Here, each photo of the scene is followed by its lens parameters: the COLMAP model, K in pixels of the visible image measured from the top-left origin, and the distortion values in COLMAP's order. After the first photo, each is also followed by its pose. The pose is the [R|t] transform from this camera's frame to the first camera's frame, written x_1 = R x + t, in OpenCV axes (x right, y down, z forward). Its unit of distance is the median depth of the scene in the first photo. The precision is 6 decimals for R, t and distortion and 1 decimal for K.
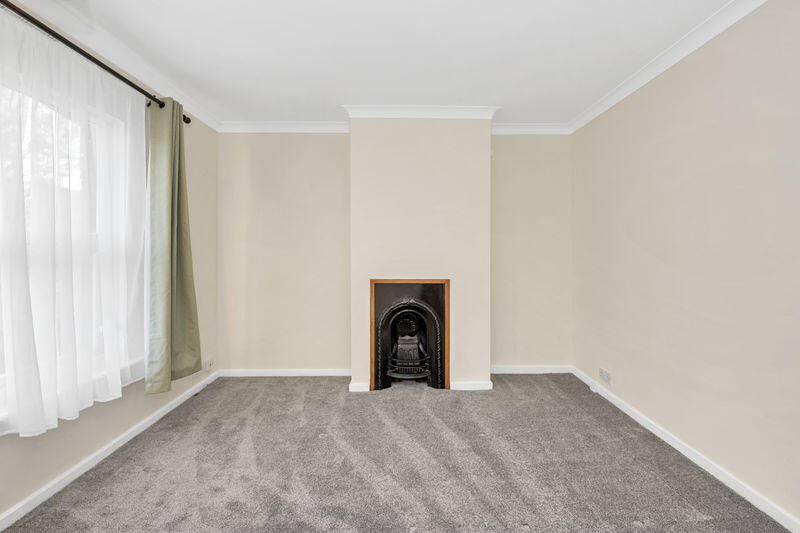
lens RADIAL K [[333.8, 0, 400.3], [0, 333.8, 252.9], [0, 0, 1]] dist [-0.002073, -0.000686]
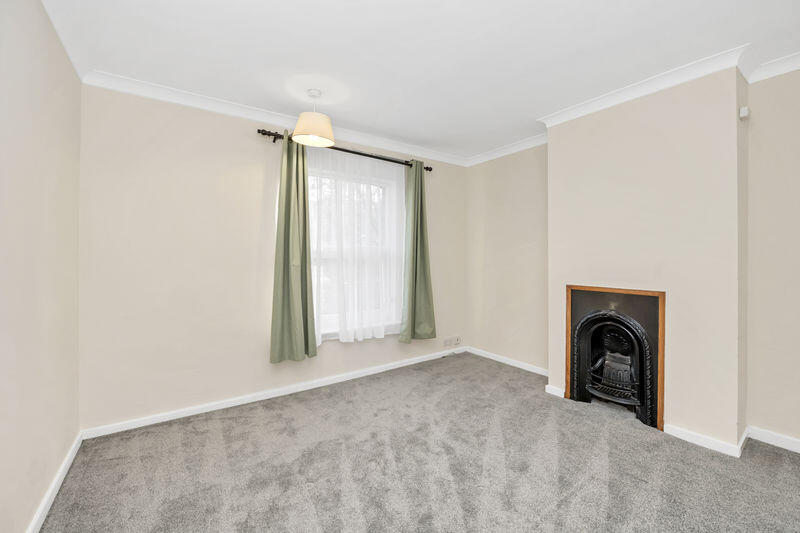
lens RADIAL K [[333.8, 0, 400.3], [0, 333.8, 252.9], [0, 0, 1]] dist [-0.002073, -0.000686]
pose [[0.564917, -0.007804, -0.825111, 0.448976], [-0.006032, 0.999890, -0.013586, 0.001528], [0.825125, 0.012652, 0.564808, 0.037765]]
